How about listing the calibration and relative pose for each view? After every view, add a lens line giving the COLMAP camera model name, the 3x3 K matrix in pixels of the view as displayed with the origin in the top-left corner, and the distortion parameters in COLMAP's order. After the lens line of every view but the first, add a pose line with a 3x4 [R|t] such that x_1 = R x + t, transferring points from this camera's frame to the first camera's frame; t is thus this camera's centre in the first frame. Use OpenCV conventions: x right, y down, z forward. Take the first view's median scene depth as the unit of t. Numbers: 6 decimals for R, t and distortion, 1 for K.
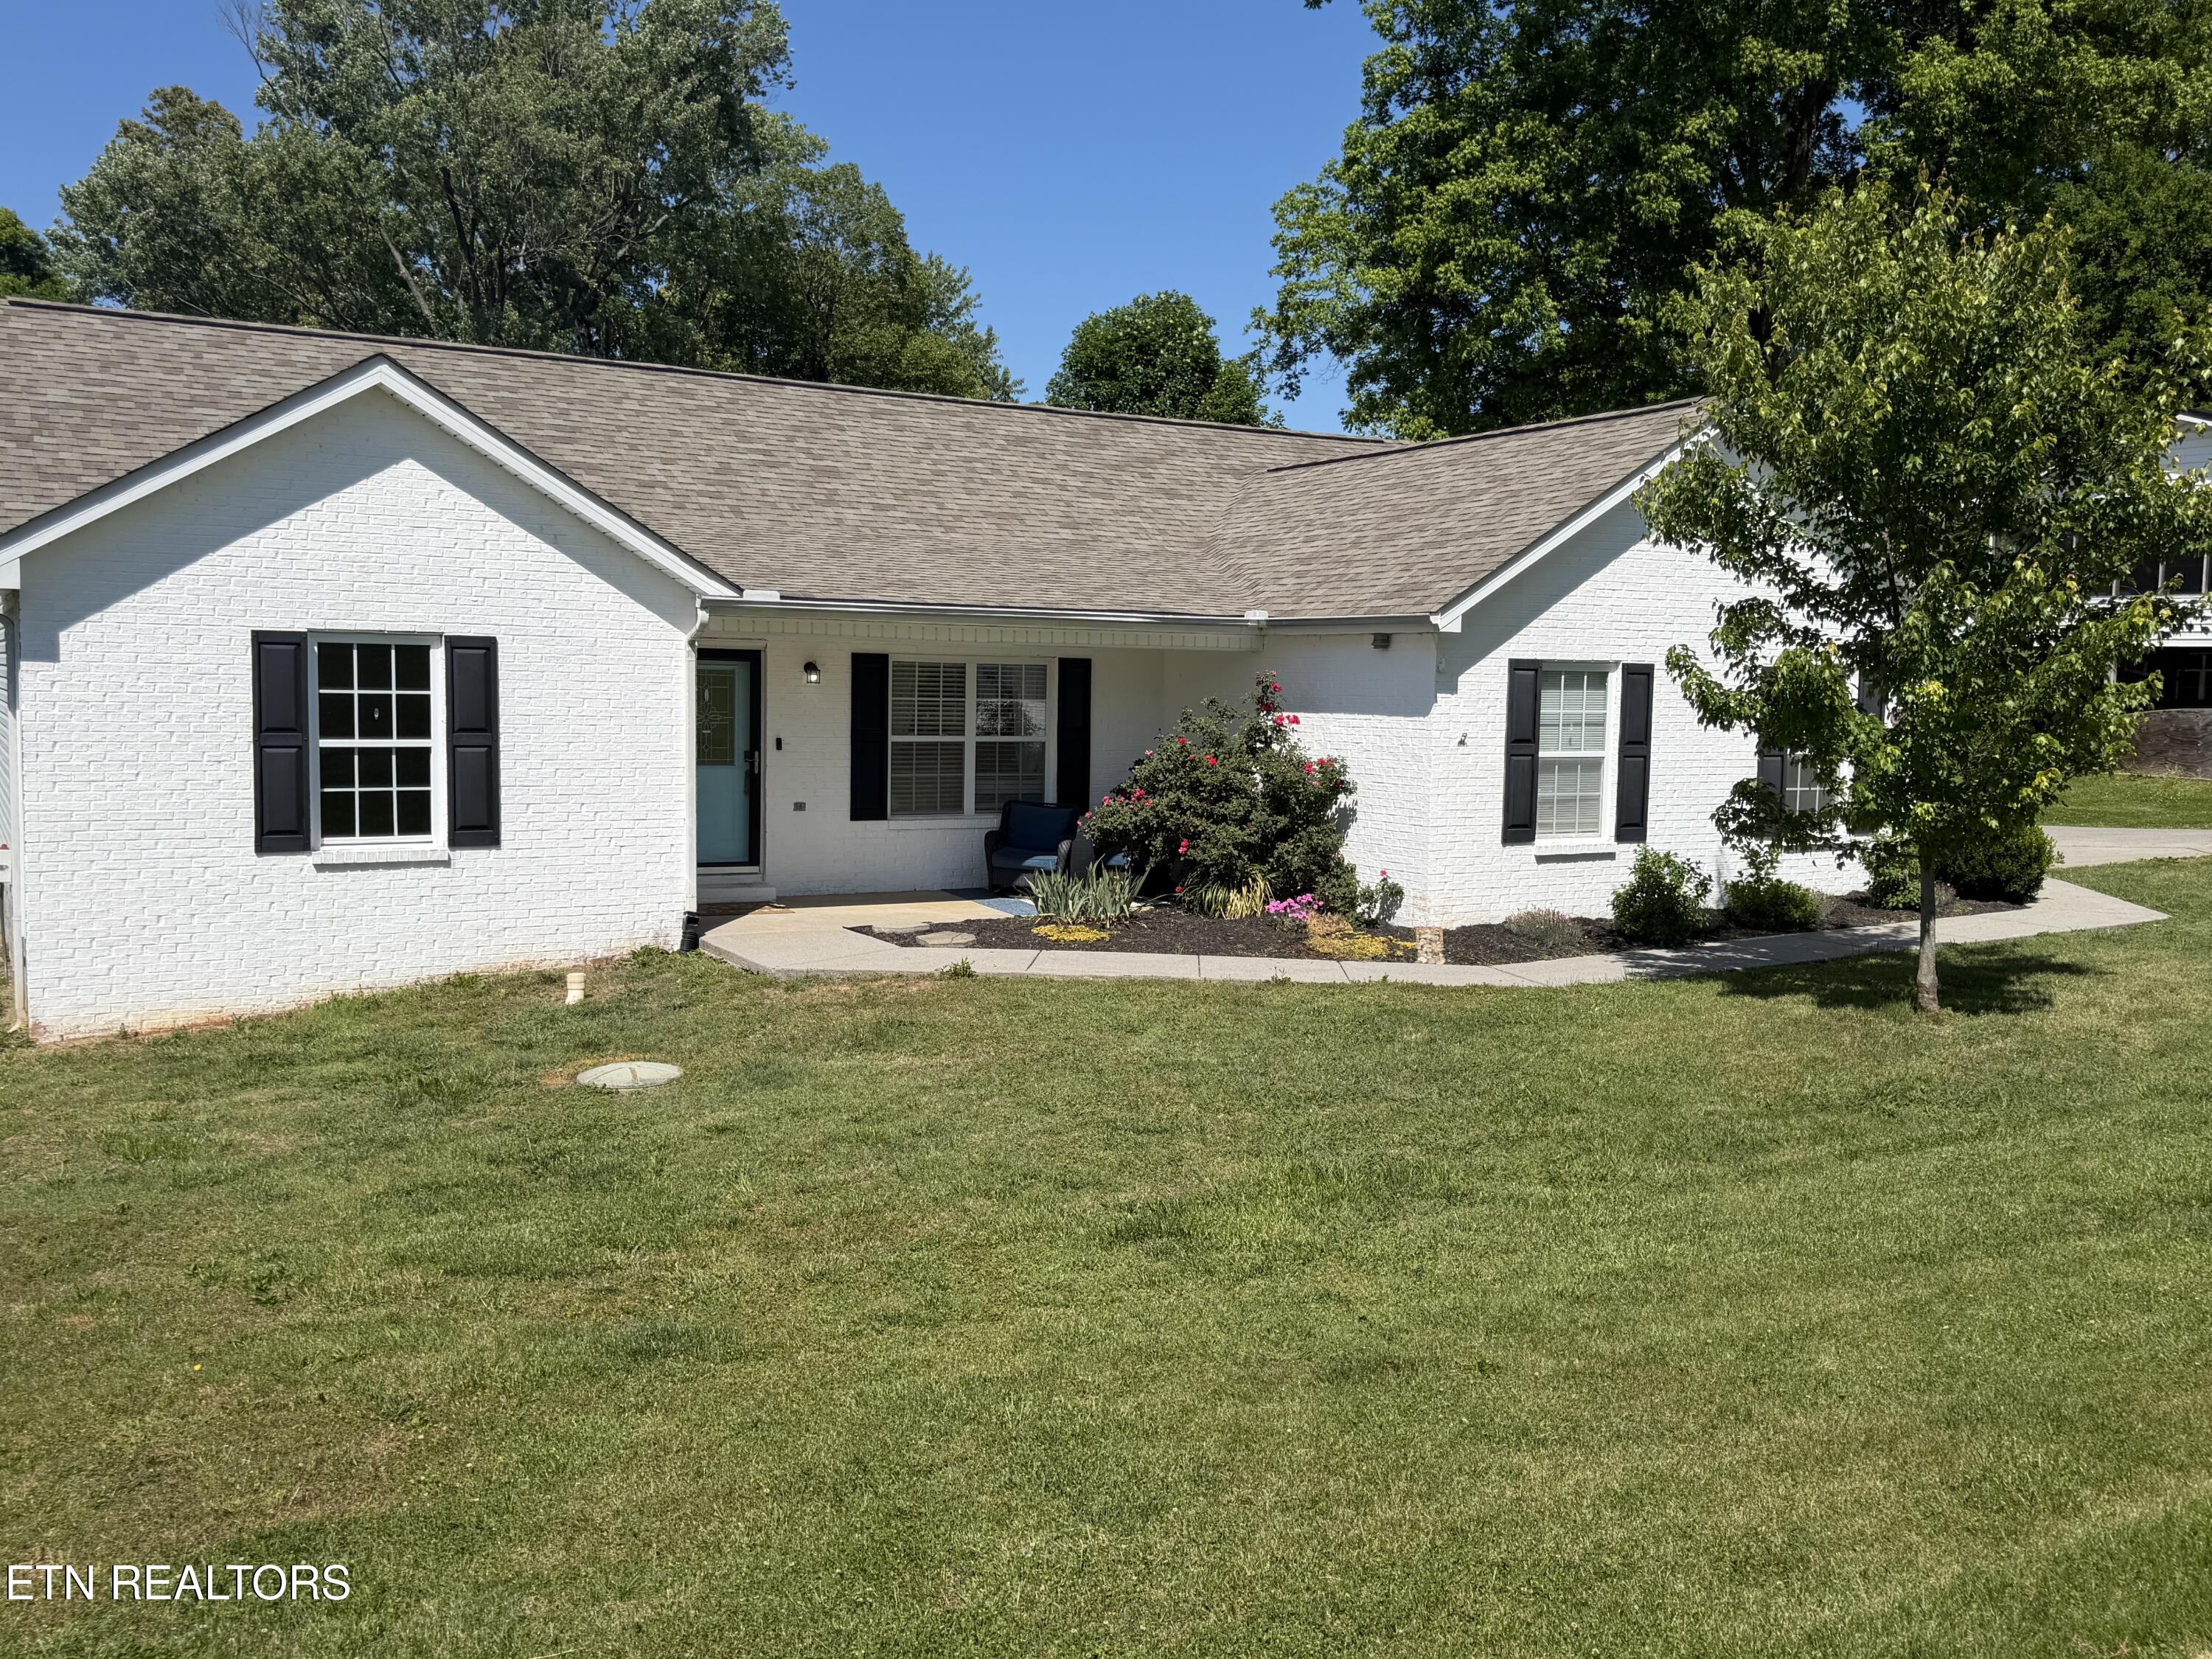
lens RADIAL K [[1964.1, 0, 1106.0], [0, 1964.1, 829.5], [0, 0, 1]] dist [0.158557, -0.354562]
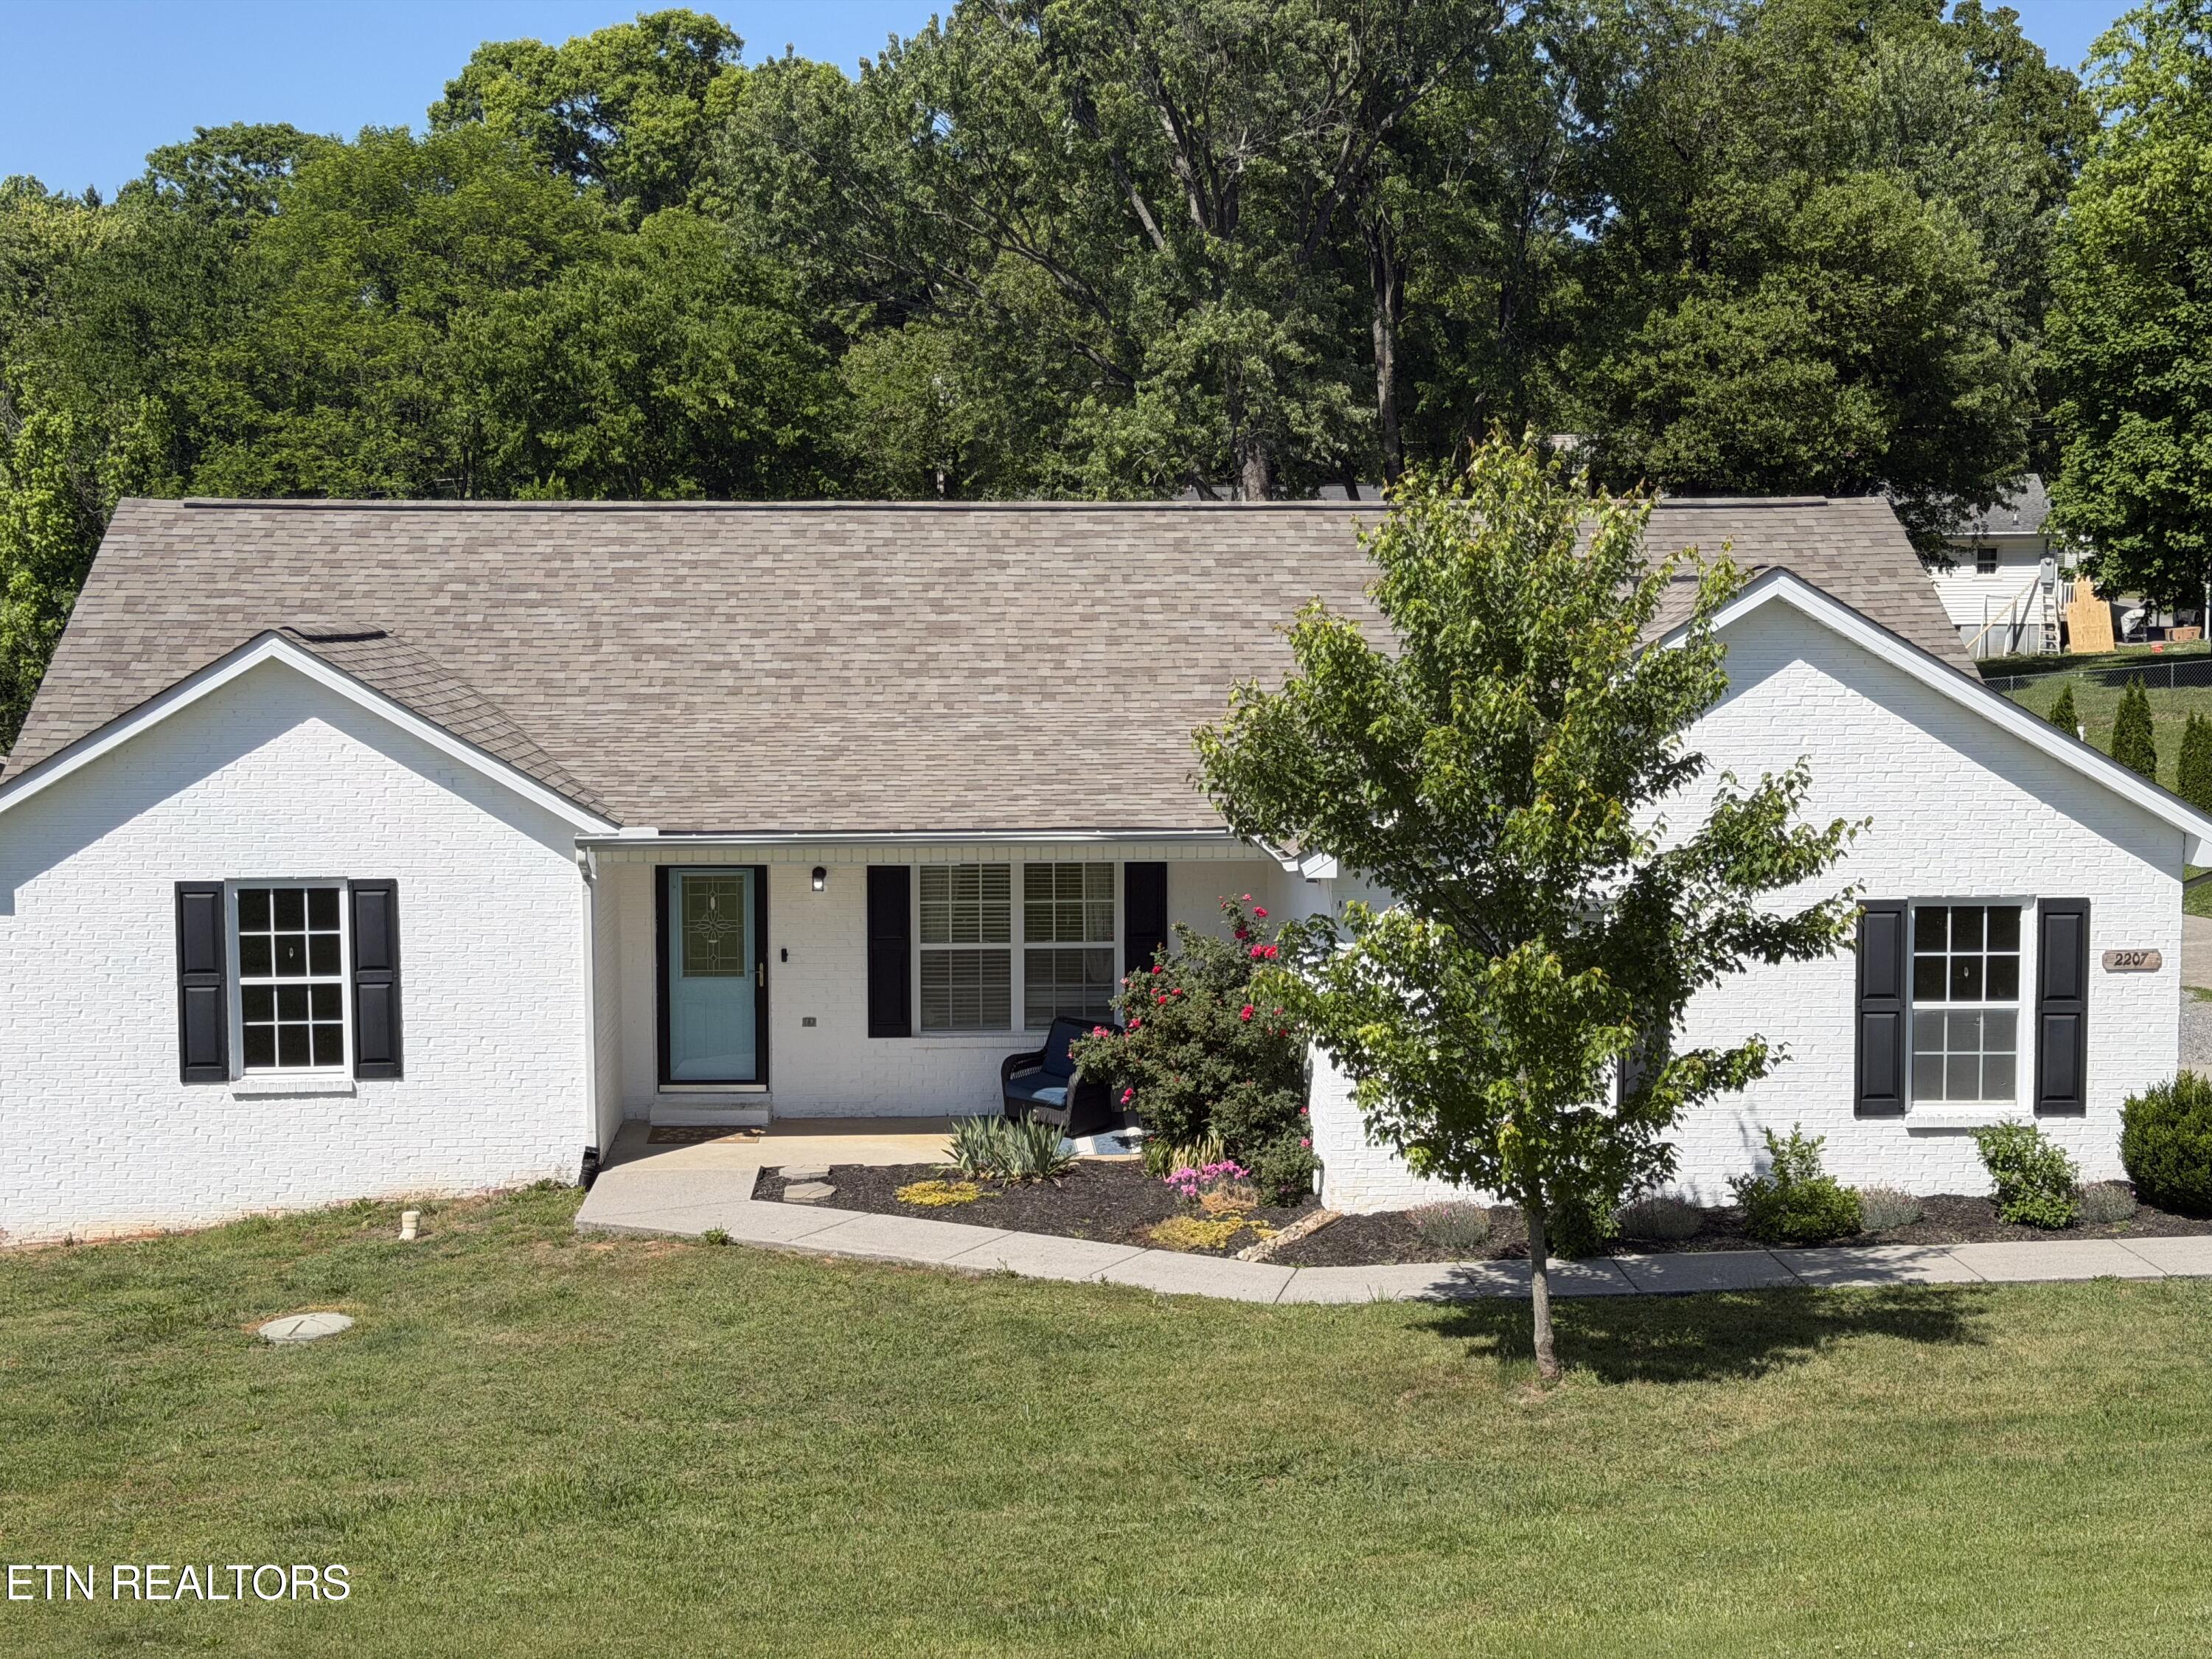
lens RADIAL K [[3086.7, 0, 1106.0], [0, 3086.7, 829.5], [0, 0, 1]] dist [0.148122, -0.138254]
pose [[0.887828, 0.016790, -0.459868, 0.782207], [-0.014459, 0.999859, 0.008591, -0.143470], [0.459947, -0.000978, 0.887946, -0.281577]]
